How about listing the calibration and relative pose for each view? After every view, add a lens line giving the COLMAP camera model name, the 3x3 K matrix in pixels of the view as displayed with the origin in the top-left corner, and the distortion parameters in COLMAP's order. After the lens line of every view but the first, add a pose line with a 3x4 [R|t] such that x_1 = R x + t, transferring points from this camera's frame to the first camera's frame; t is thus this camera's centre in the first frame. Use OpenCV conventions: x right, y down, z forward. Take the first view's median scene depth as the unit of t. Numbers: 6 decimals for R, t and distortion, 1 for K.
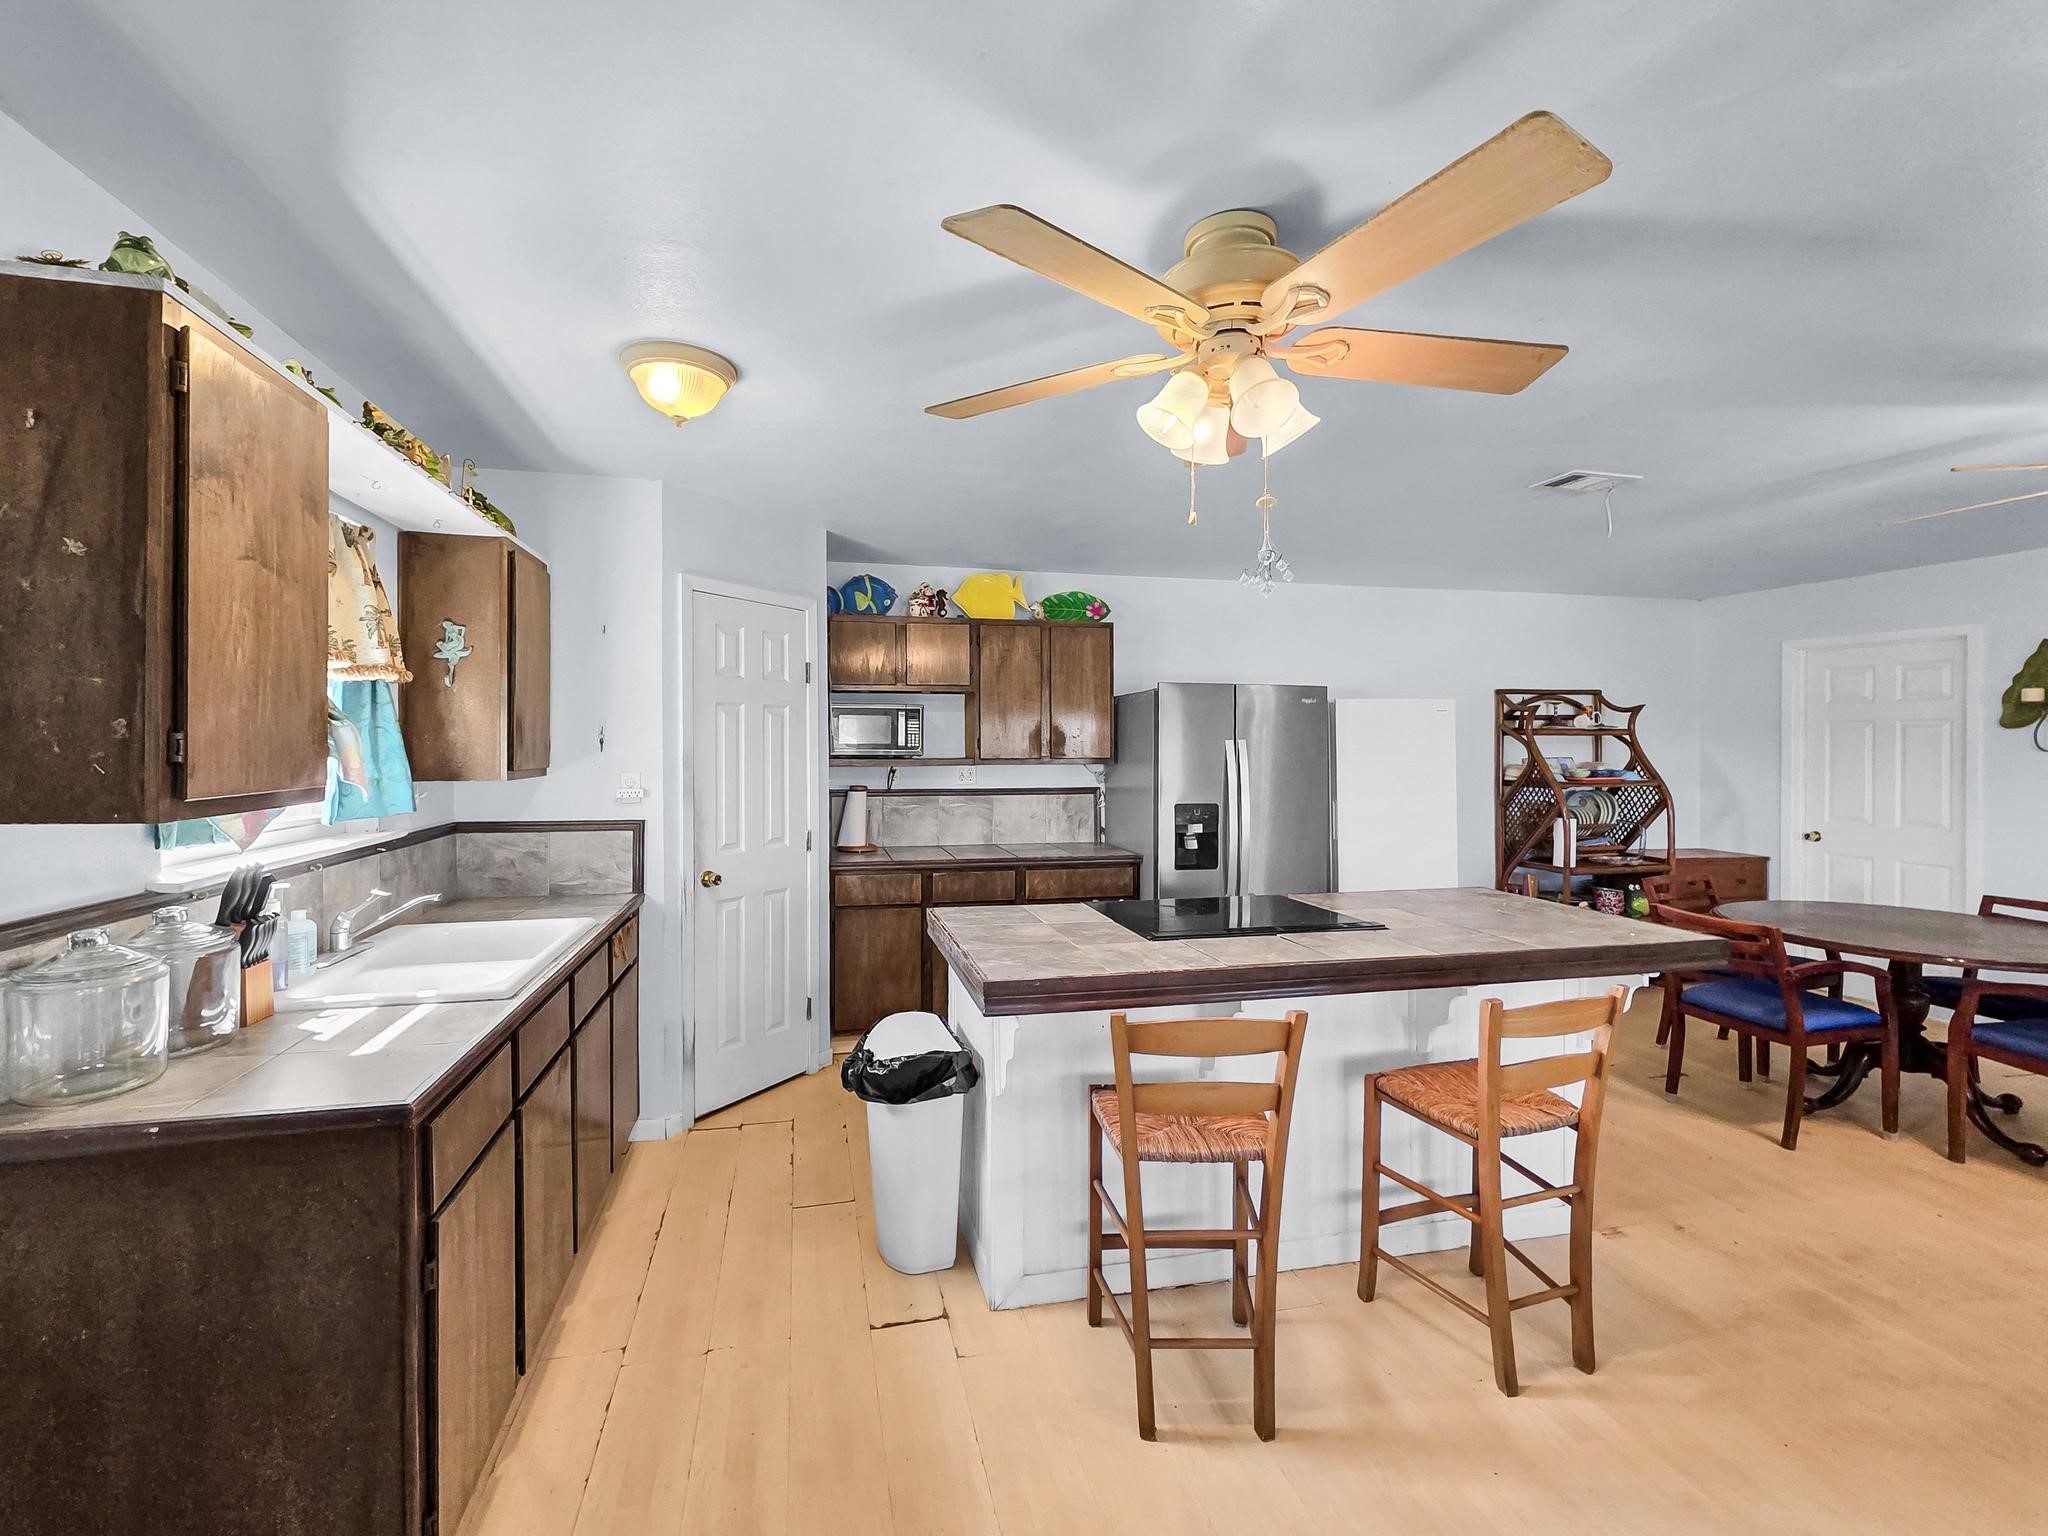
lens RADIAL K [[882.9, 0, 991.7], [0, 882.9, 745.8], [0, 0, 1]] dist [0.000695, 0.000606]
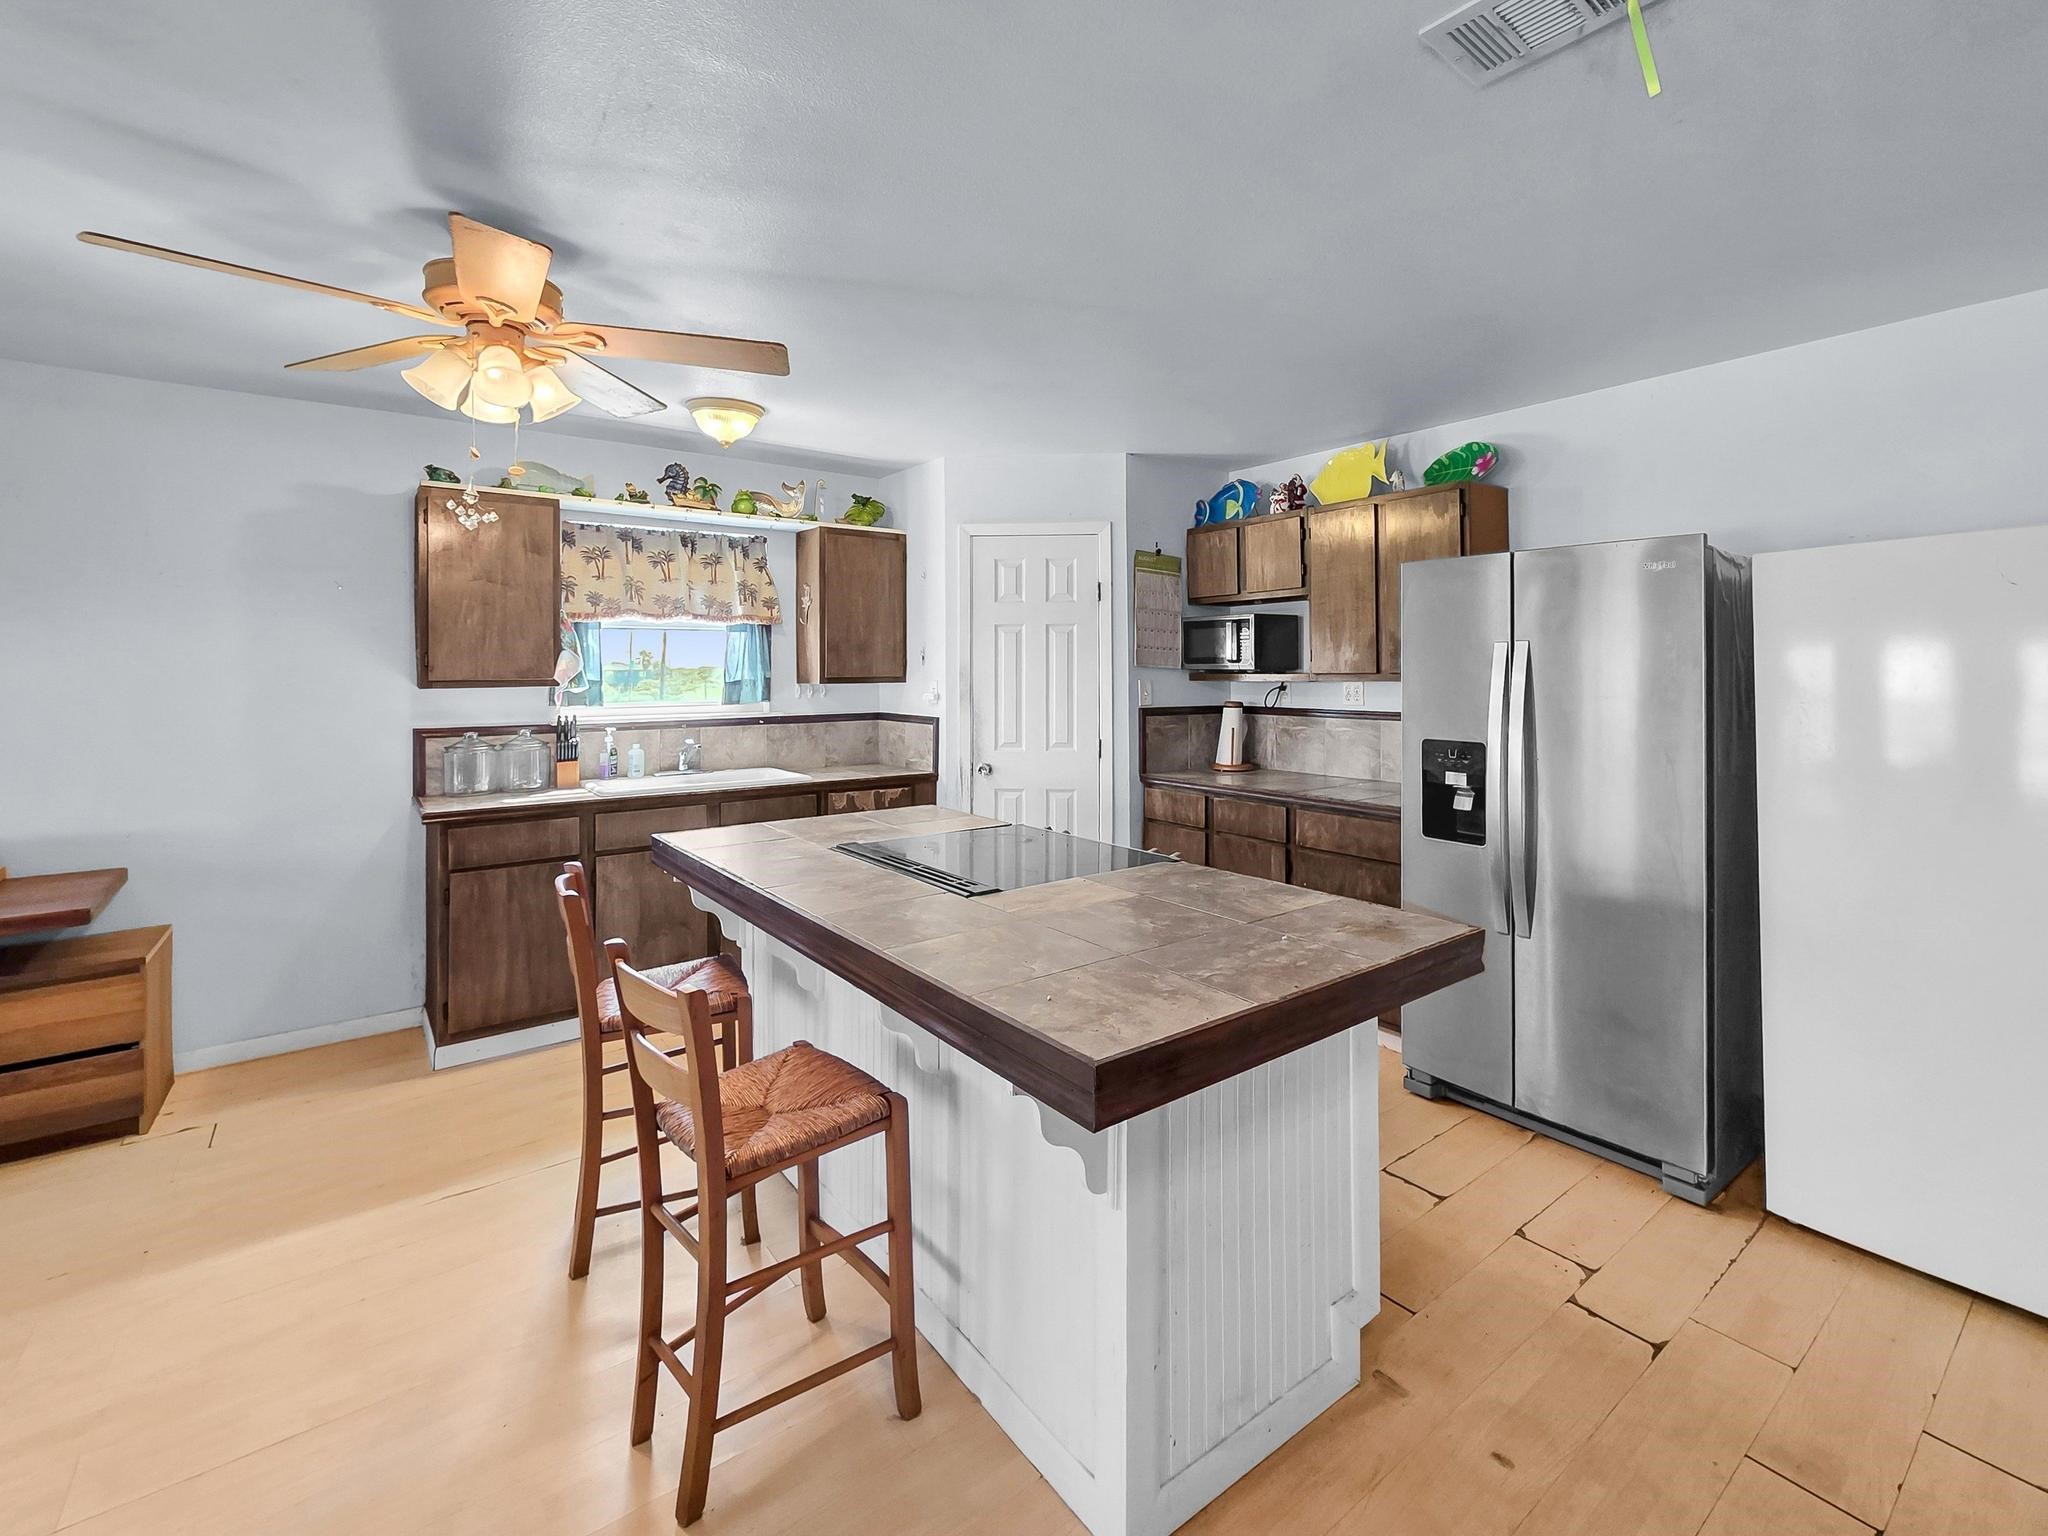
lens RADIAL K [[915.3, 0, 1130.5], [0, 915.3, 666.8], [0, 0, 1]] dist [0.000747, -0.000333]
pose [[0.470938, -0.006497, -0.882143, 0.718741], [0.003593, 0.999979, -0.005447, 0.013300], [0.882159, -0.000605, 0.470951, 0.466863]]
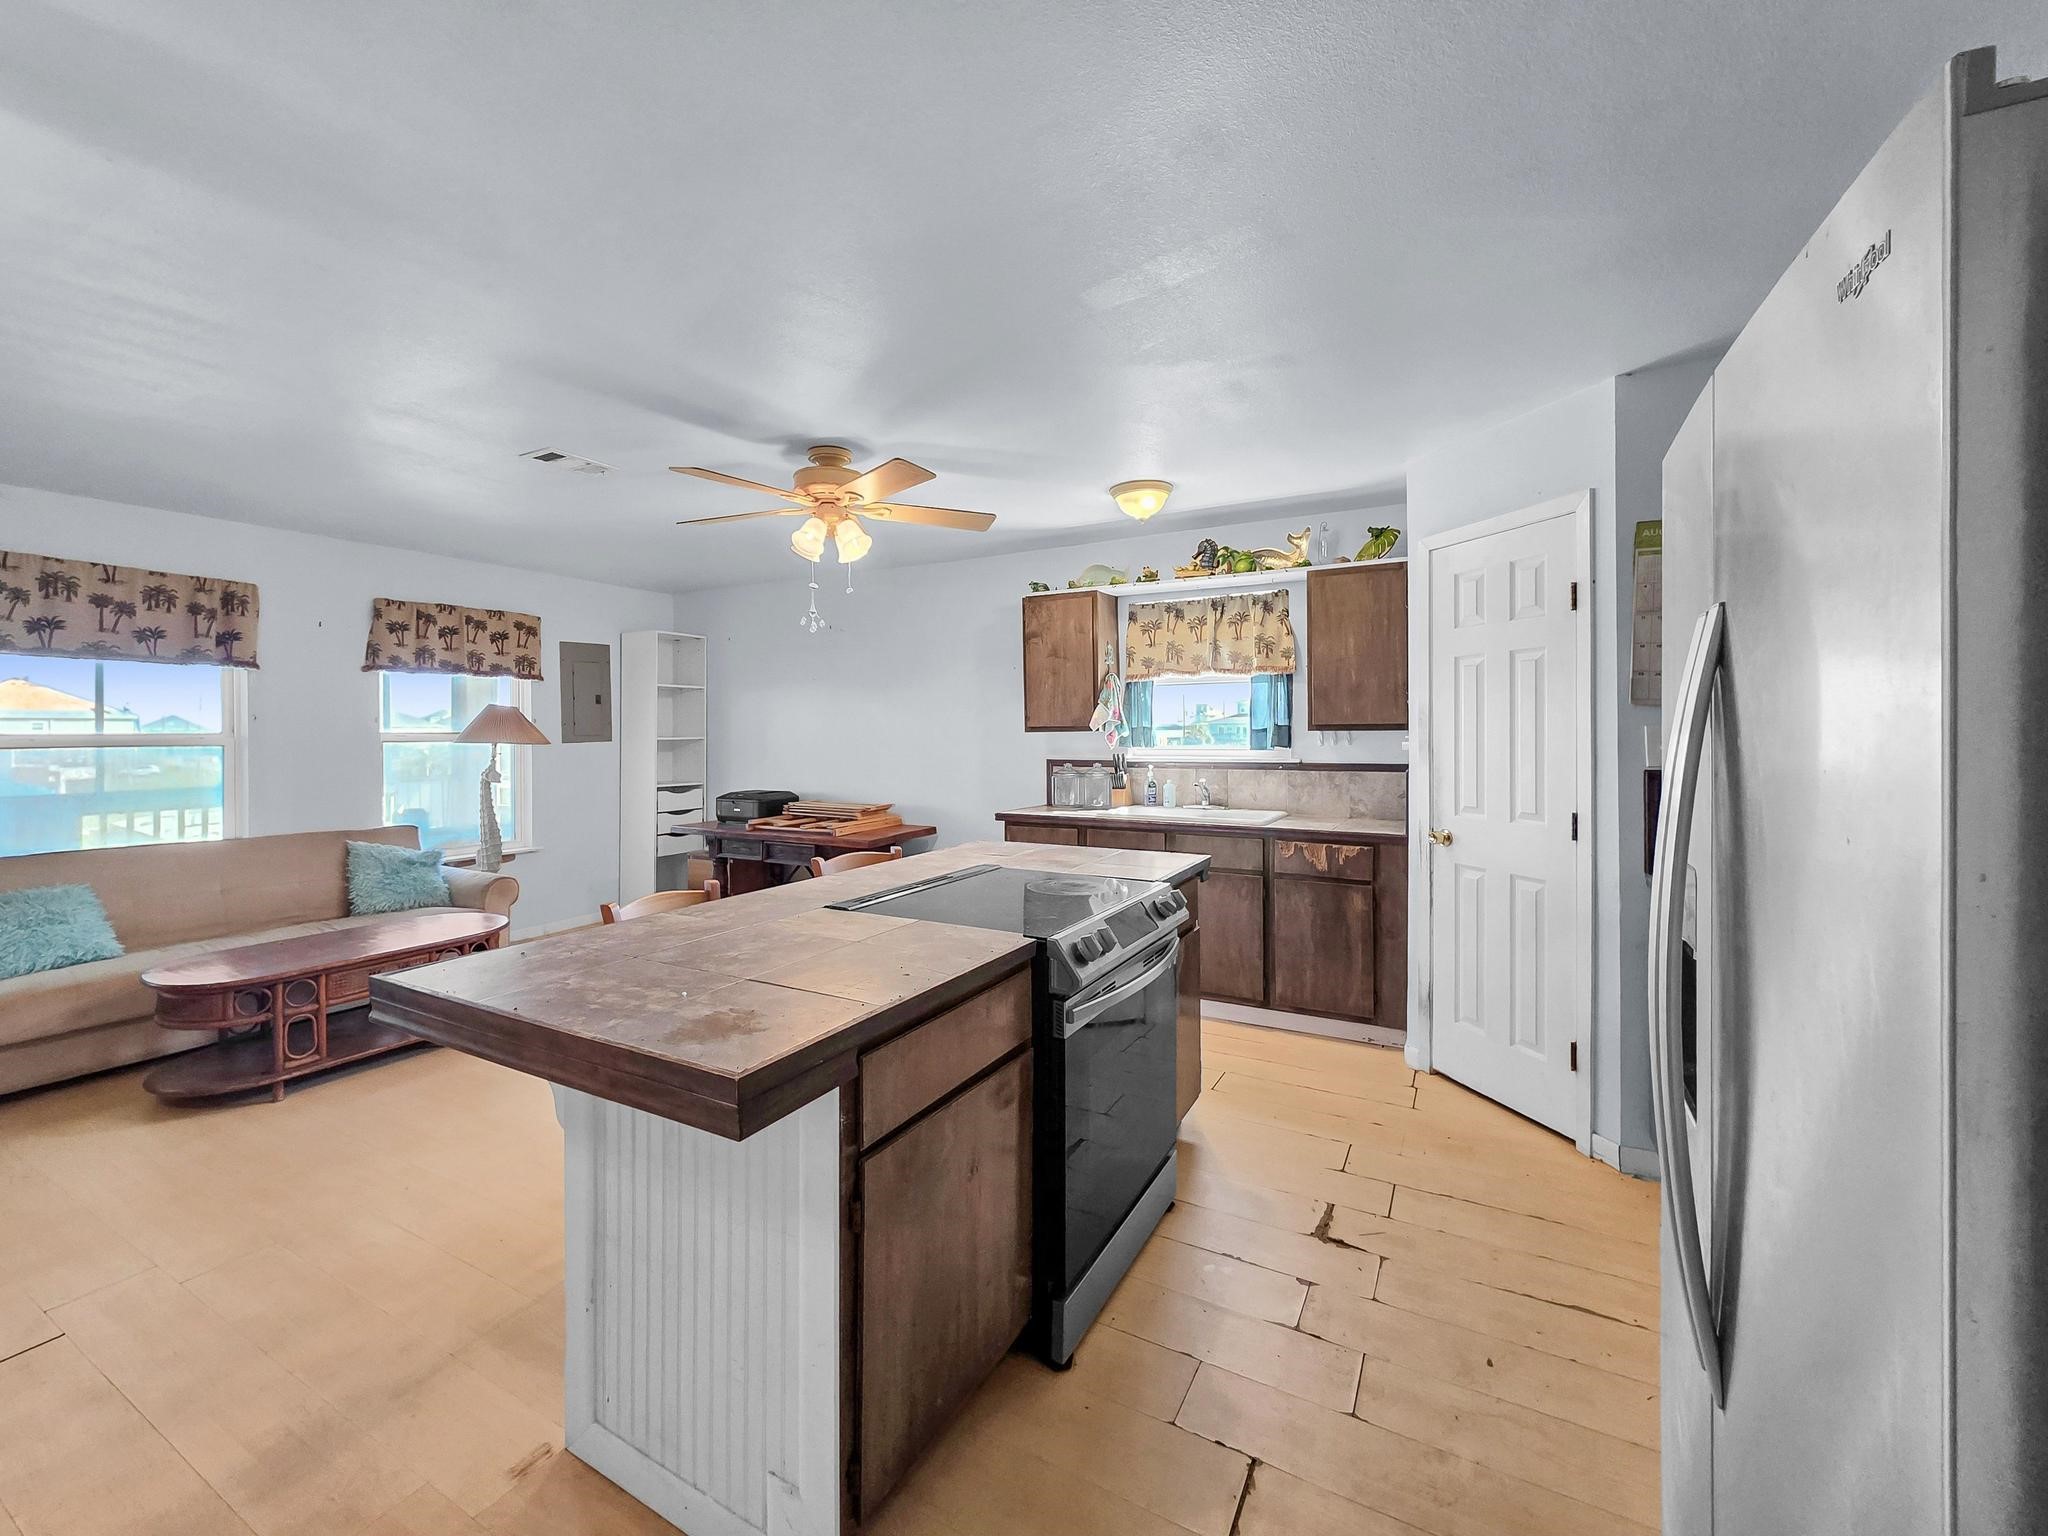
lens RADIAL K [[842.9, 0, 1004.8], [0, 842.9, 730.5], [0, 0, 1]] dist [-0.001155, -0.000005]
pose [[-0.663950, 0.001989, -0.747774, 0.568463], [0.003924, 0.999992, -0.000824, 0.024457], [0.747767, -0.003482, -0.663952, 1.012065]]
